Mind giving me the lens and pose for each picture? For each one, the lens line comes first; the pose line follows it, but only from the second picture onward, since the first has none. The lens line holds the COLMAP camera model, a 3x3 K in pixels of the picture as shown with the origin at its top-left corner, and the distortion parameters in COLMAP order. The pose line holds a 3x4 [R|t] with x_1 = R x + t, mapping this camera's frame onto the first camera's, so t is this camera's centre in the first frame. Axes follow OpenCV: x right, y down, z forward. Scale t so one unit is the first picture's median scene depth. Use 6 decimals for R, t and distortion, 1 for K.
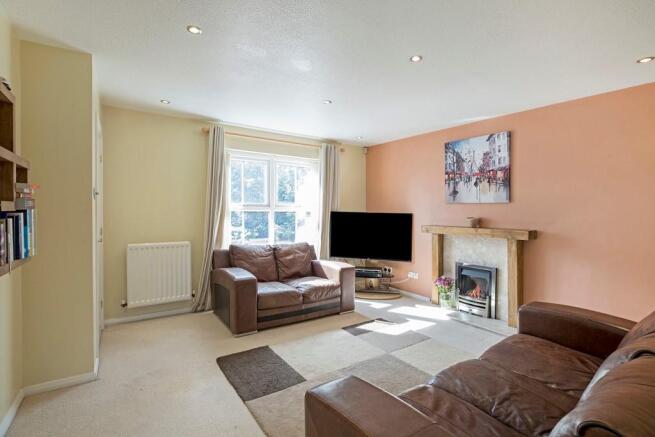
lens RADIAL K [[308.9, 0, 327.8], [0, 308.9, 212.5], [0, 0, 1]] dist [-0.004695, 0.000590]
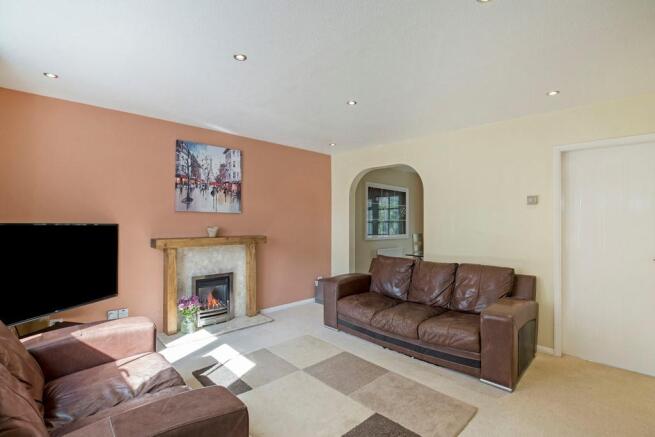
lens RADIAL K [[308.9, 0, 328.6], [0, 308.9, 224.0], [0, 0, 1]] dist [-0.004695, 0.000590]
pose [[-0.130683, -0.016619, 0.991285, -0.556289], [0.004656, 0.999838, 0.017377, -0.008601], [-0.991413, 0.006887, -0.130584, 0.763010]]
